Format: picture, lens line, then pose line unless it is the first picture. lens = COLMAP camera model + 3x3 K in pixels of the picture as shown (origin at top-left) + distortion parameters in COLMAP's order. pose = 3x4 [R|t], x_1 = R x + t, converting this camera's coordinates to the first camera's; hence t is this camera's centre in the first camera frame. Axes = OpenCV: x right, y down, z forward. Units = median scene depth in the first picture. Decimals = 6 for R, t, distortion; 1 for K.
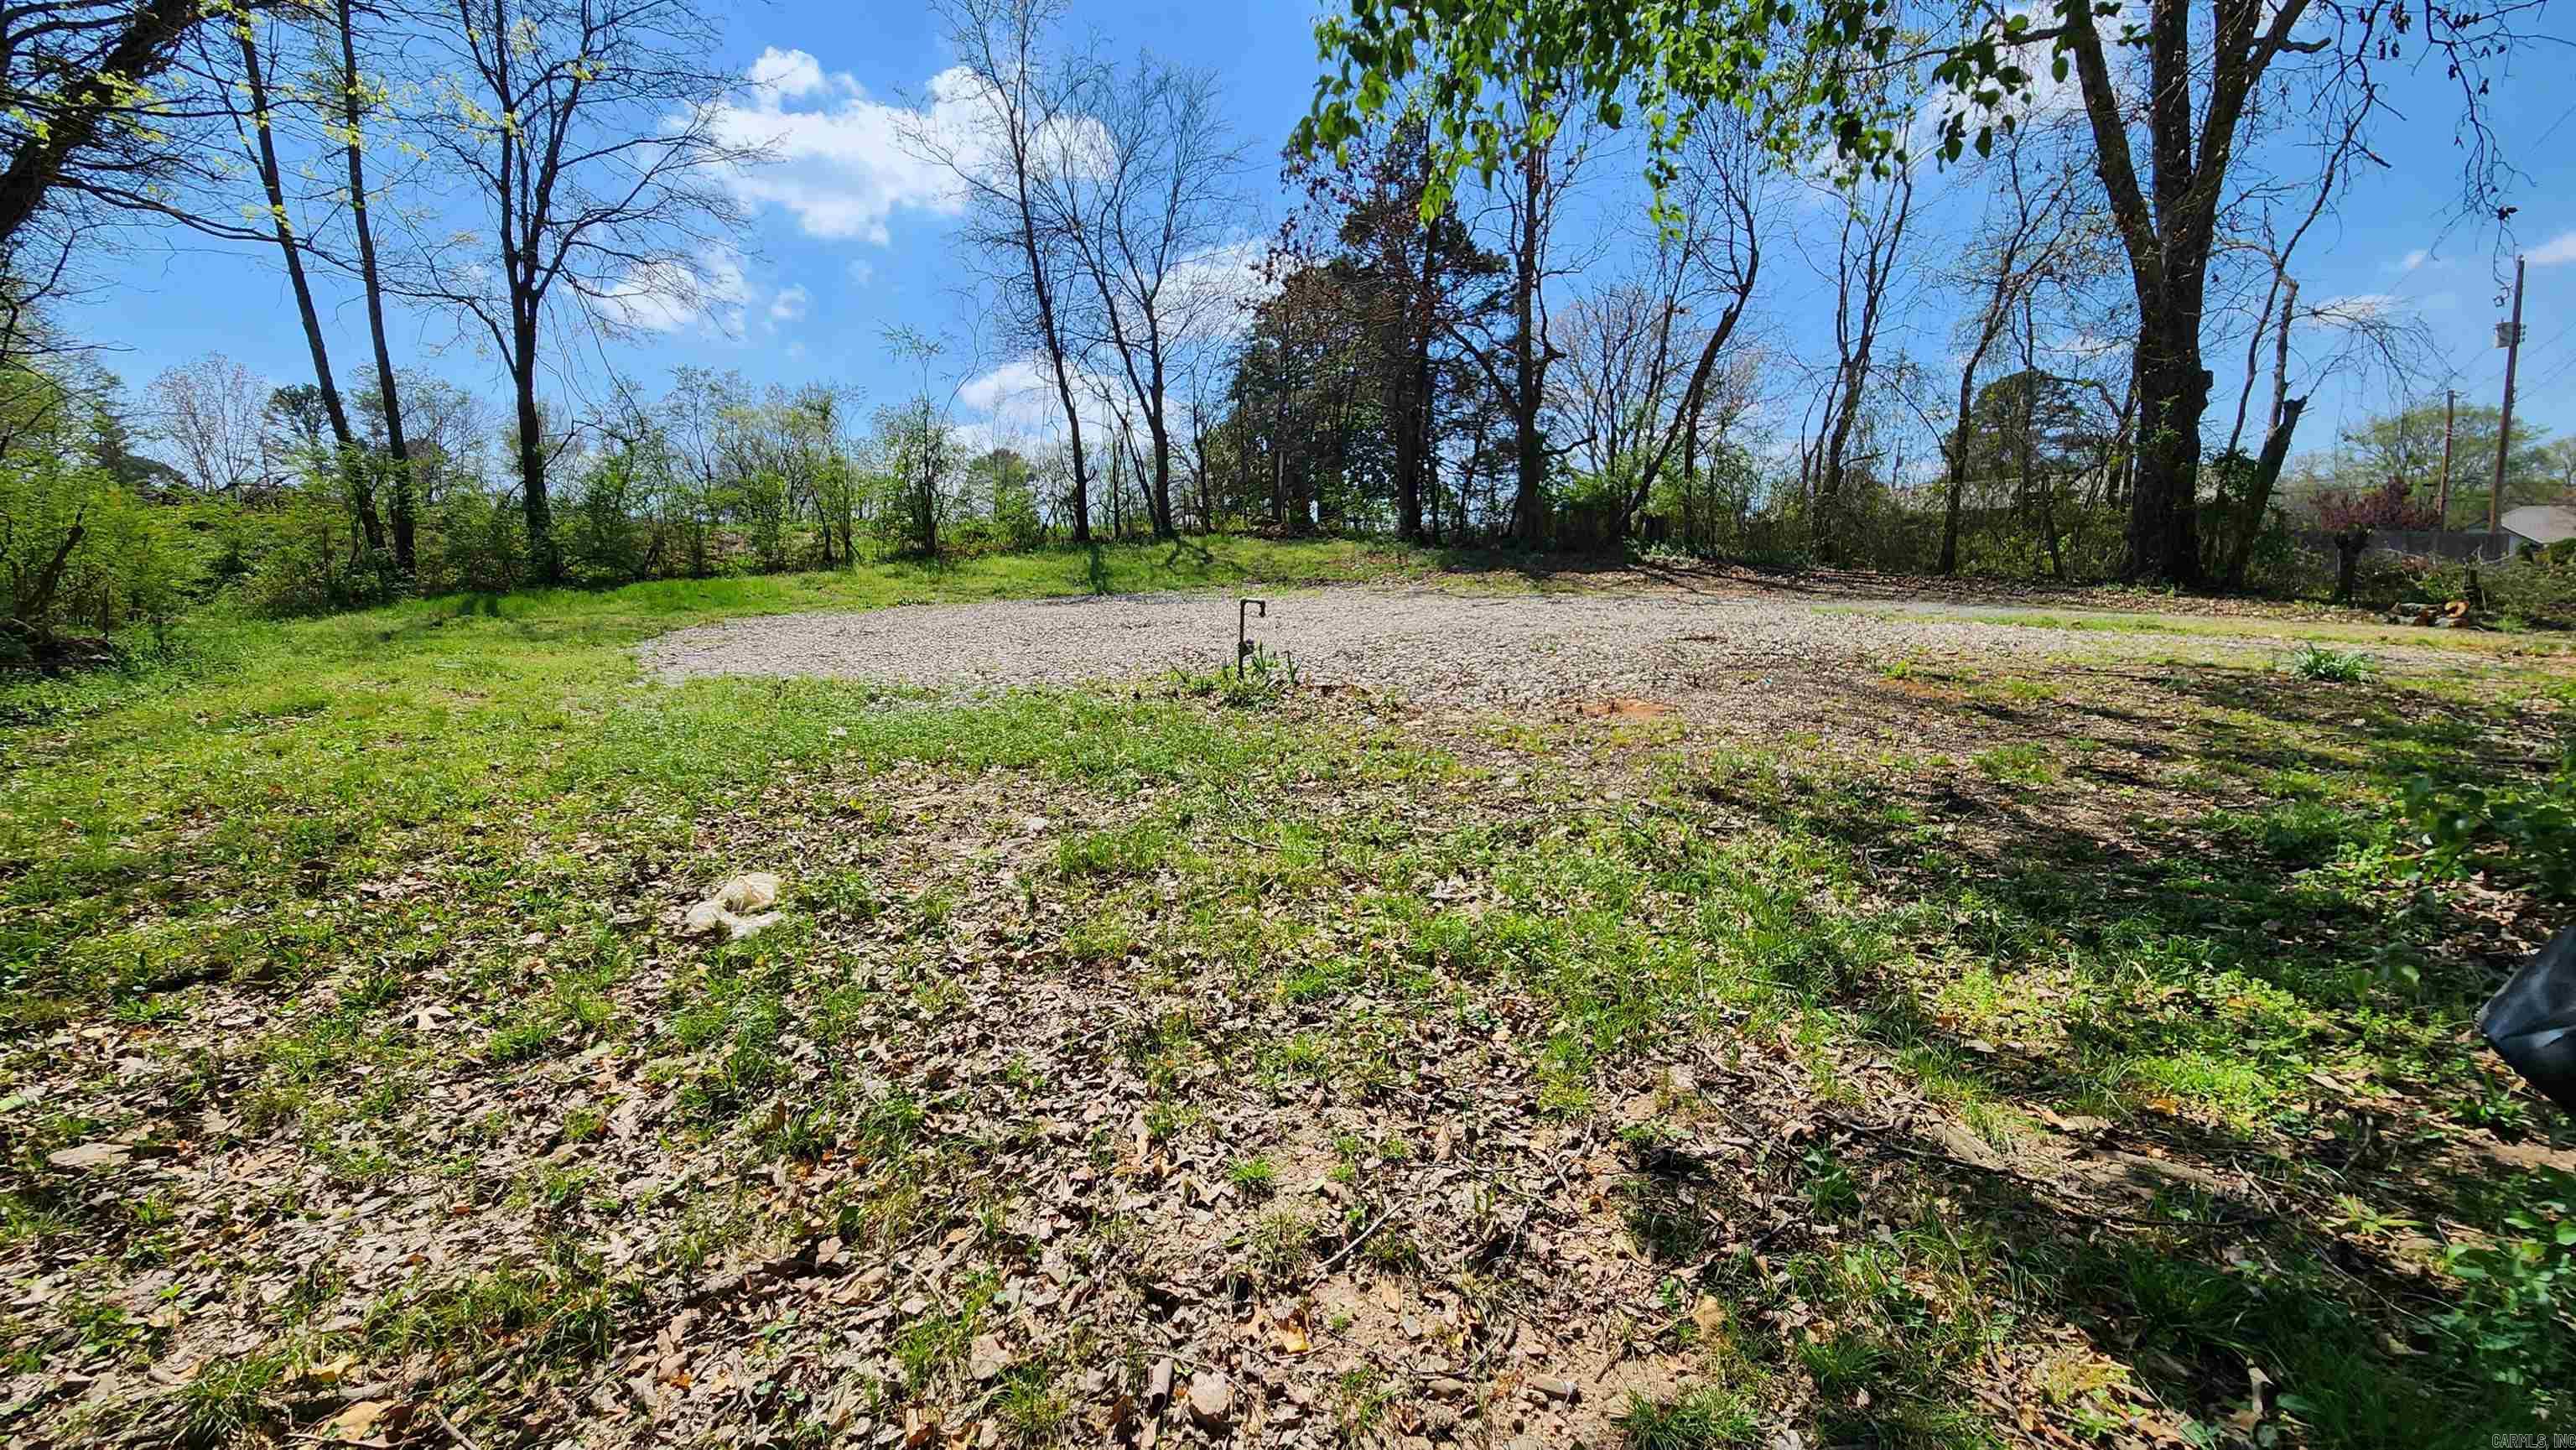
lens RADIAL K [[1059.1, 0, 1278.1], [0, 1059.1, 718.2], [0, 0, 1]] dist [0.006047, -0.003265]
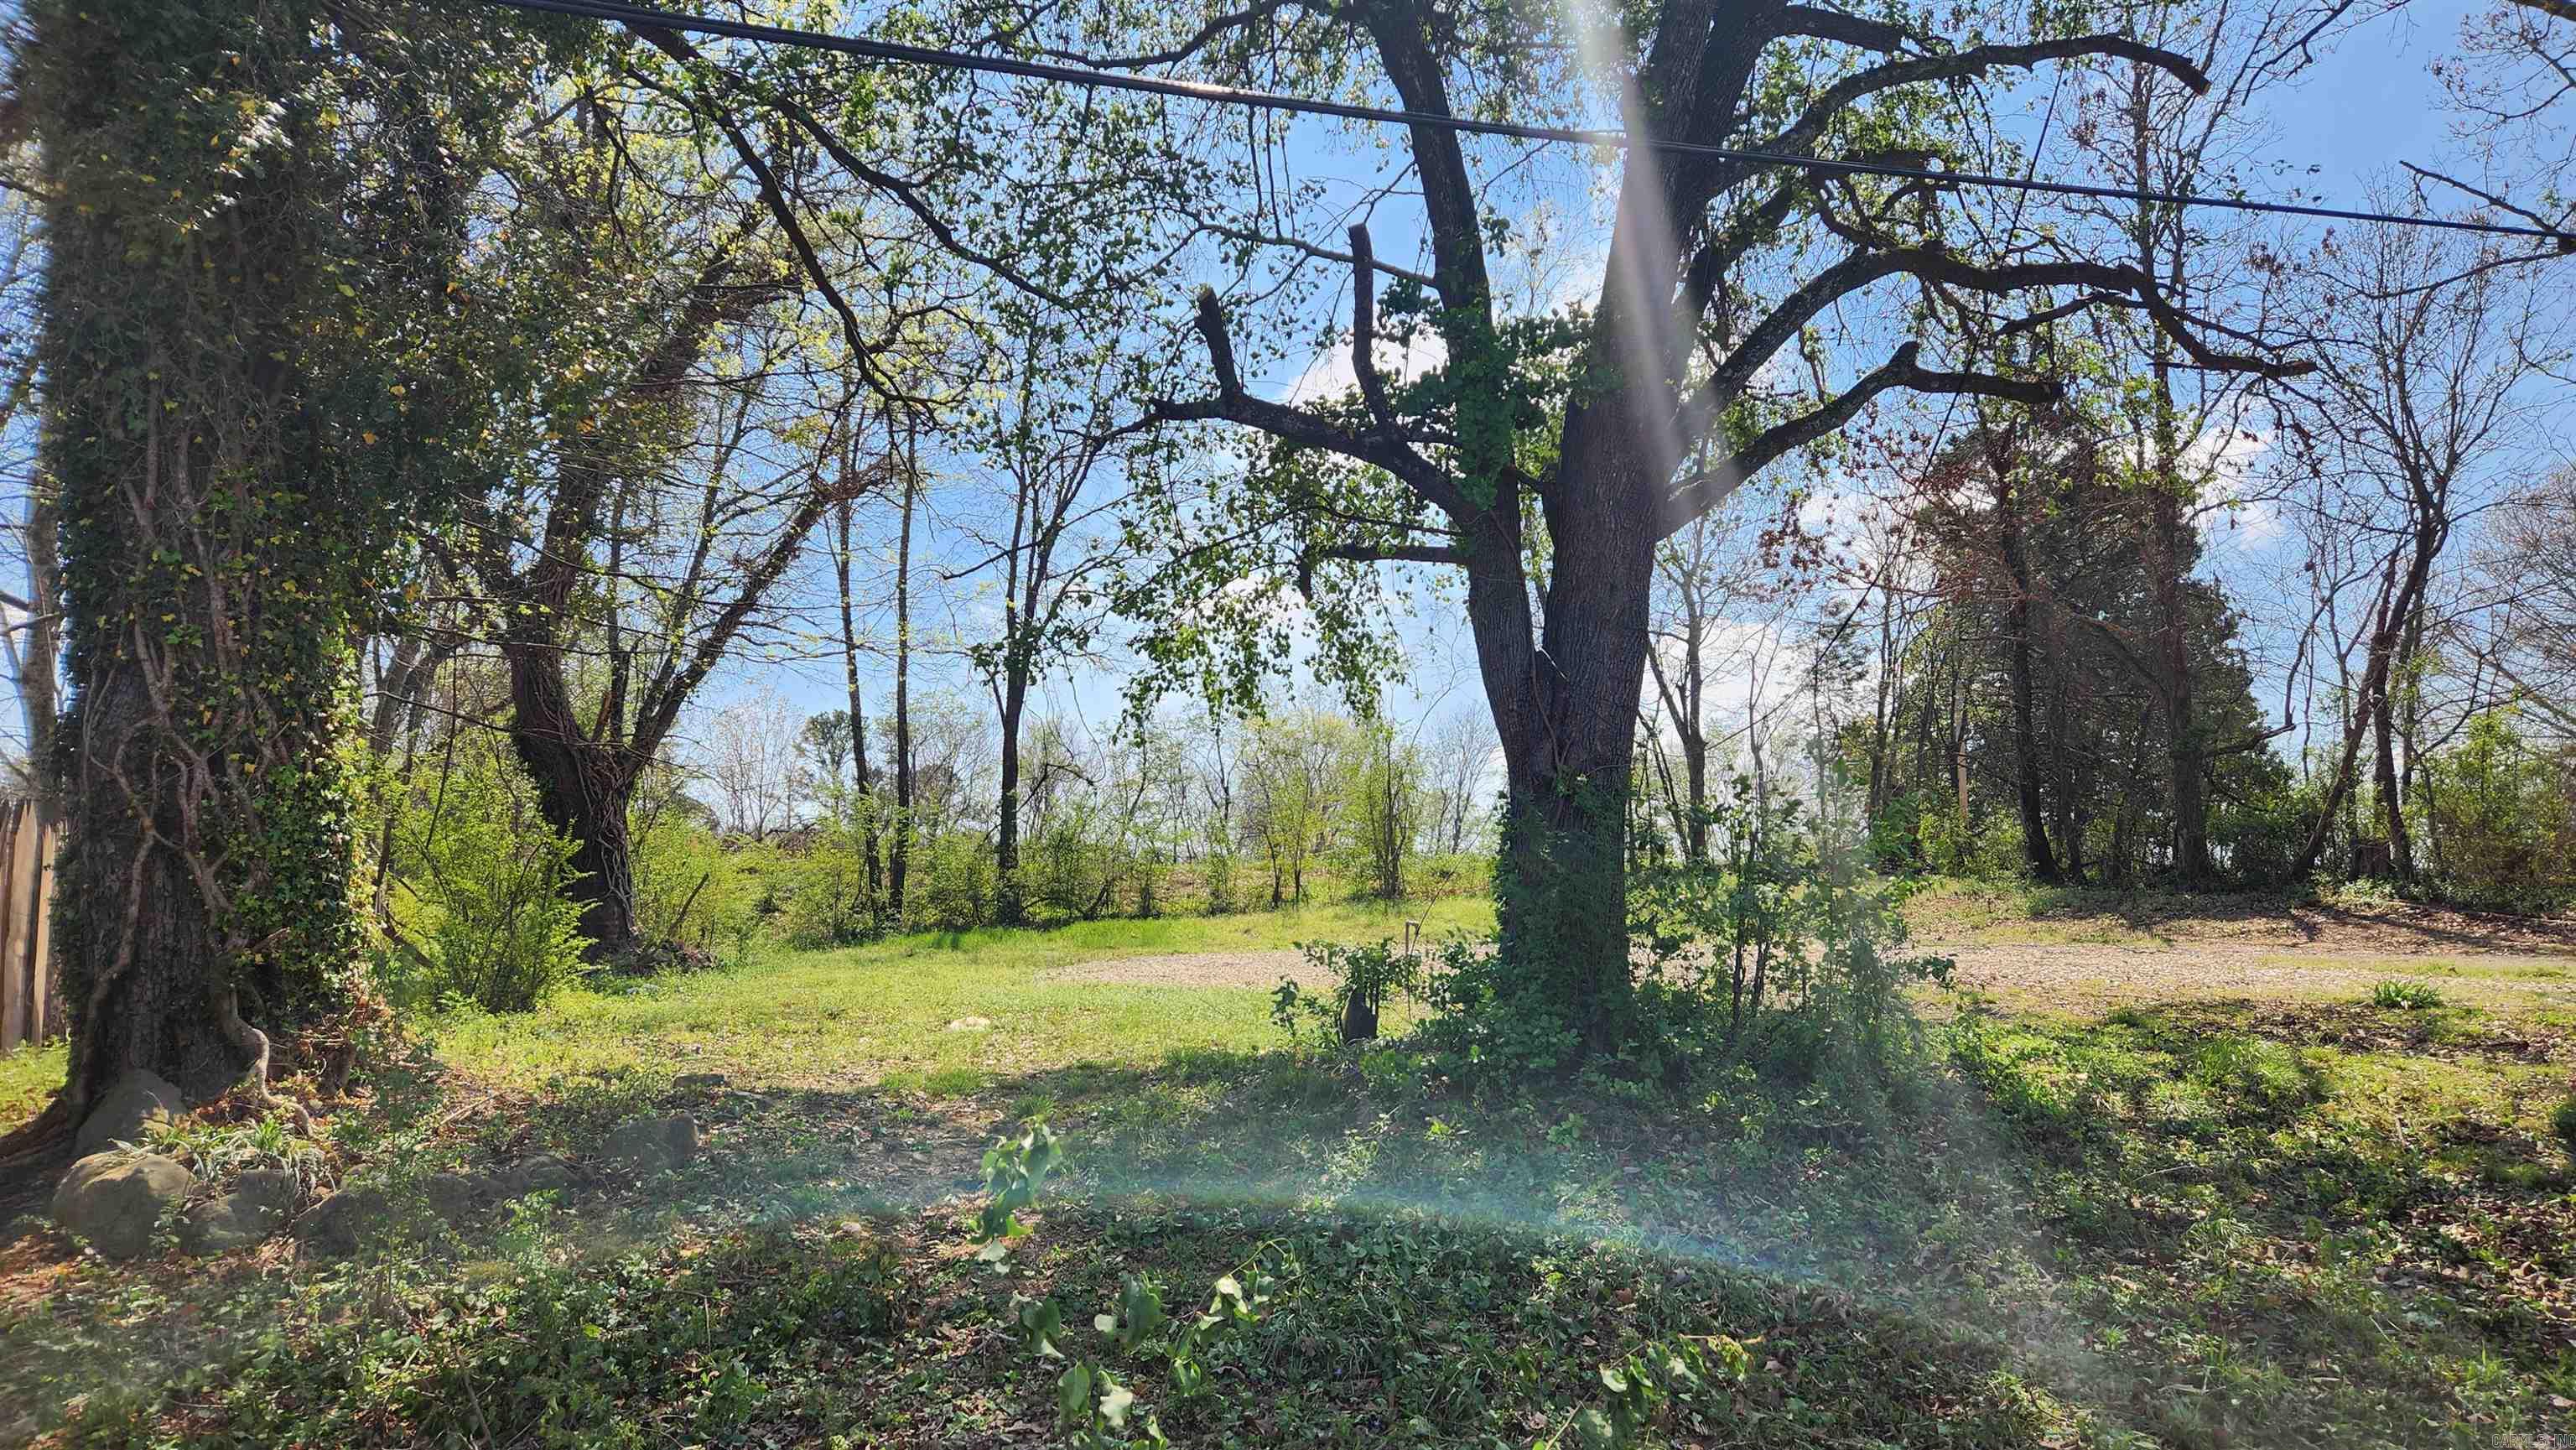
lens RADIAL K [[1742.0, 0, 1280.7], [0, 1742.0, 752.9], [0, 0, 1]] dist [0.031460, -0.018510]
pose [[0.891047, -0.038113, -0.452307, 0.270103], [-0.070745, 0.972631, -0.221325, 0.057283], [0.448363, 0.229209, 0.863964, -0.315057]]
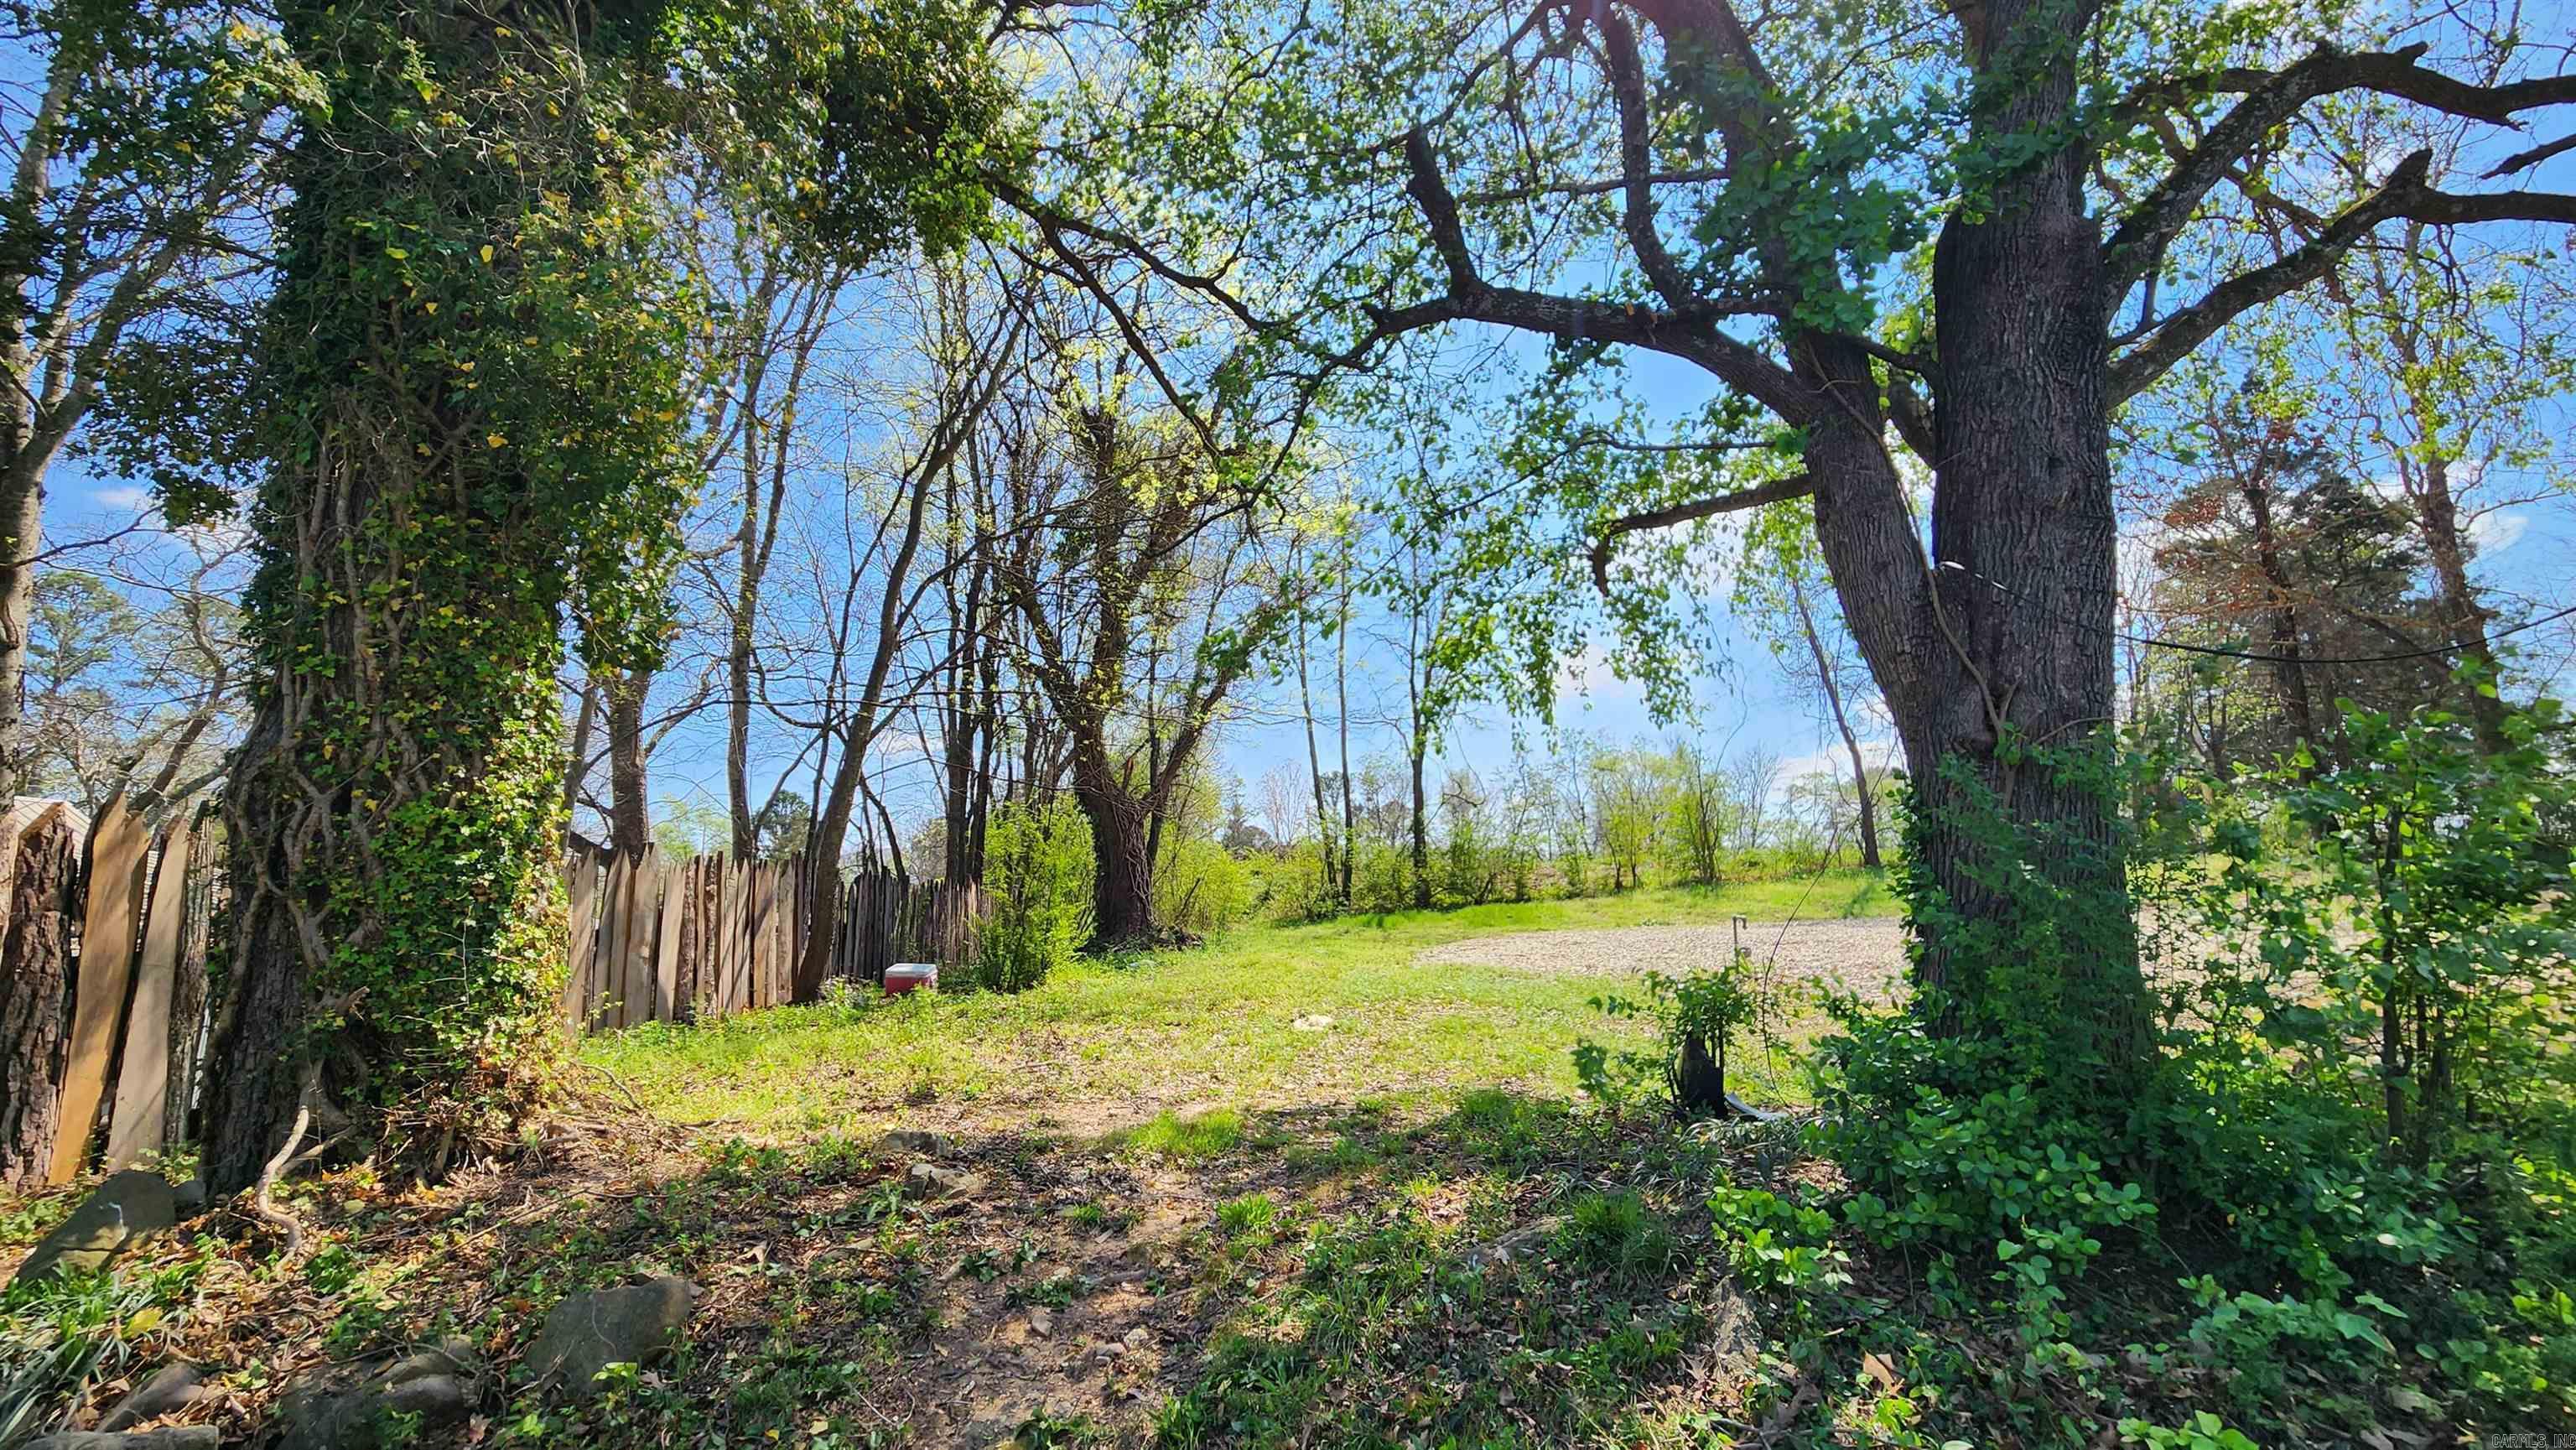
lens RADIAL K [[1059.1, 0, 1265.2], [0, 1059.1, 725.6], [0, 0, 1]] dist [0.006047, -0.003265]
pose [[0.697657, -0.120659, -0.706198, 0.188774], [-0.093343, 0.962005, -0.256580, 0.021599], [0.710325, 0.244924, 0.659887, -0.138619]]
